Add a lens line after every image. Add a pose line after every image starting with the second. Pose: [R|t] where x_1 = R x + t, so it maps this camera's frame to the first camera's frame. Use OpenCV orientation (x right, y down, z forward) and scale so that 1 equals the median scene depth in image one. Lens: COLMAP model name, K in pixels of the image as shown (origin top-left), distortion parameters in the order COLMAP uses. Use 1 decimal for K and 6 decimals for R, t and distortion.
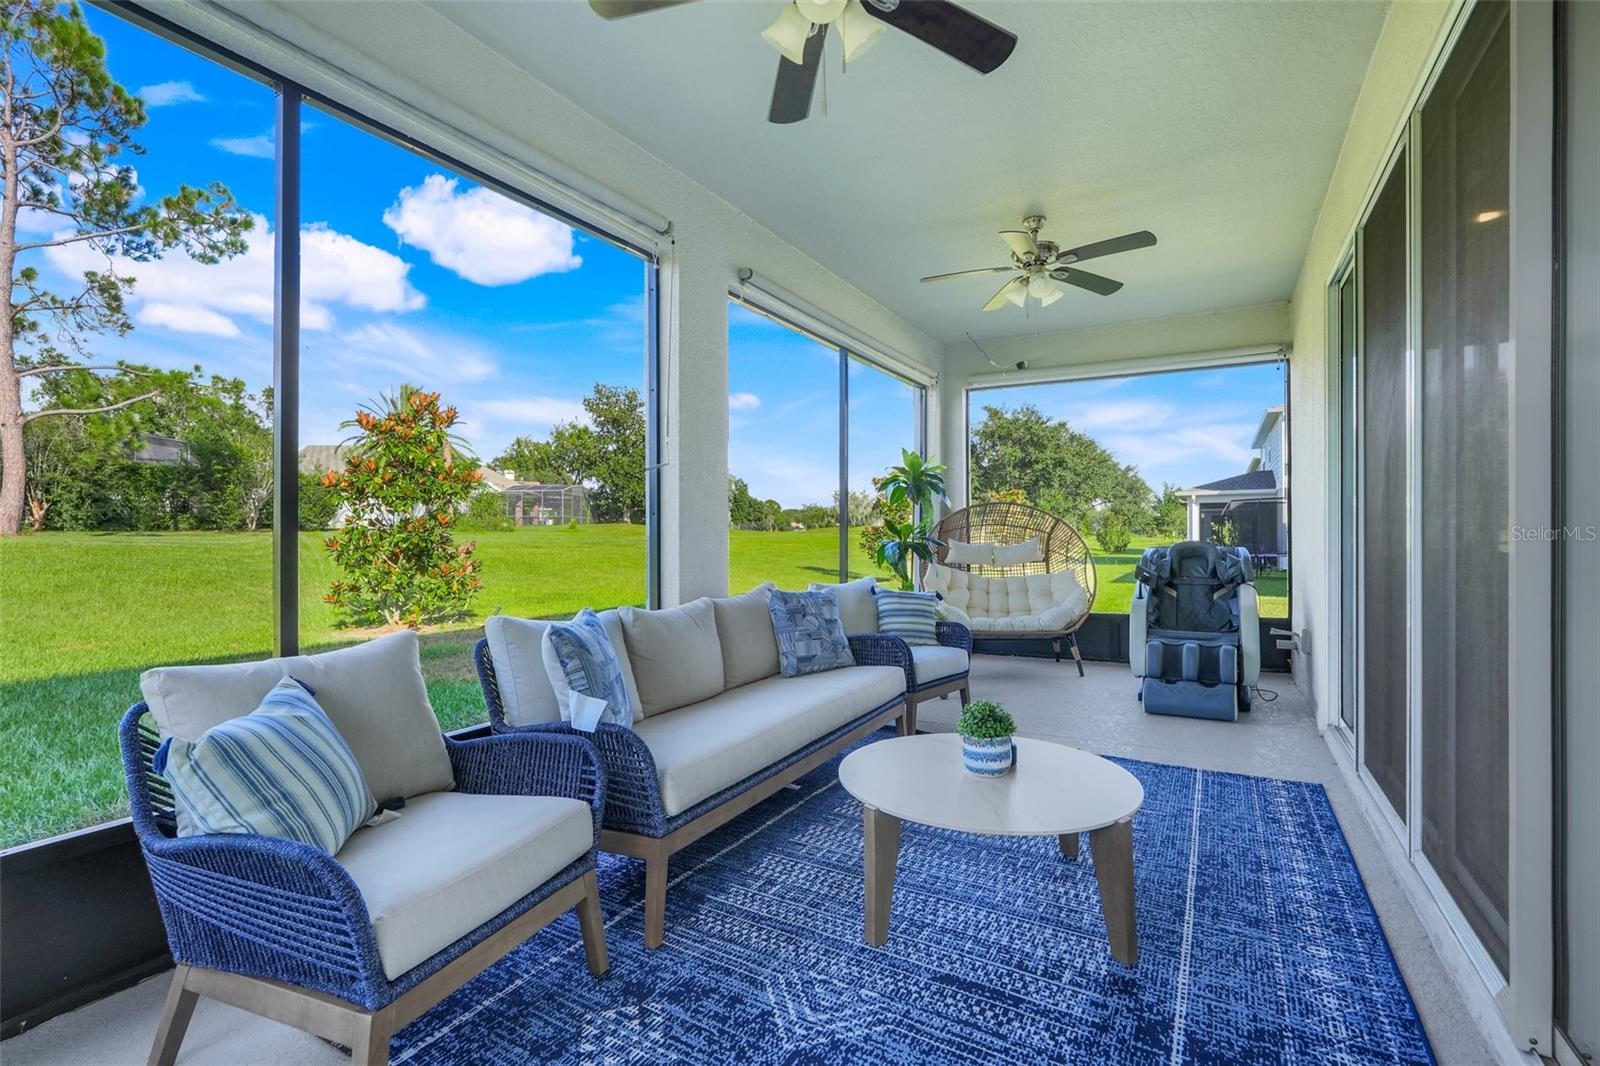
lens RADIAL K [[818.9, 0, 794.1], [0, 818.9, 536.0], [0, 0, 1]] dist [-0.005805, -0.000107]
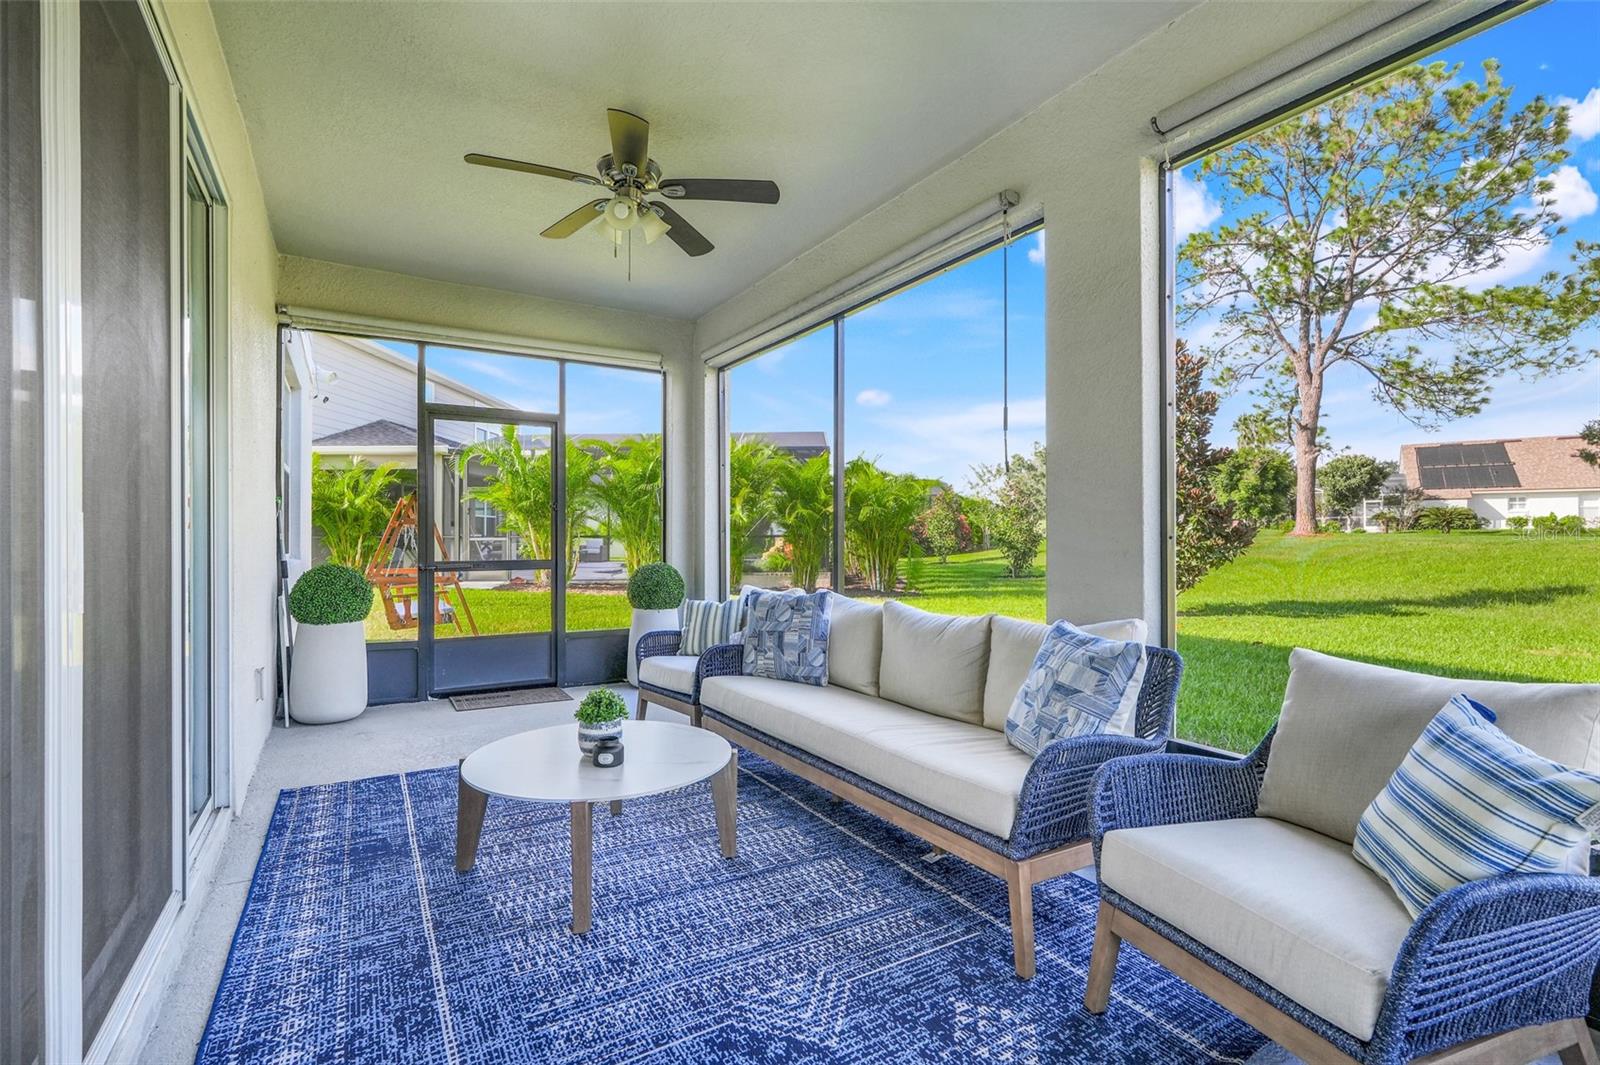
lens RADIAL K [[736.1, 0, 790.2], [0, 736.1, 536.2], [0, 0, 1]] dist [0.004056, 0.000667]
pose [[-0.533094, -0.000857, -0.846055, 1.020243], [0.006914, 0.999962, -0.005370, -0.013961], [0.846028, -0.008712, -0.533068, 1.872969]]
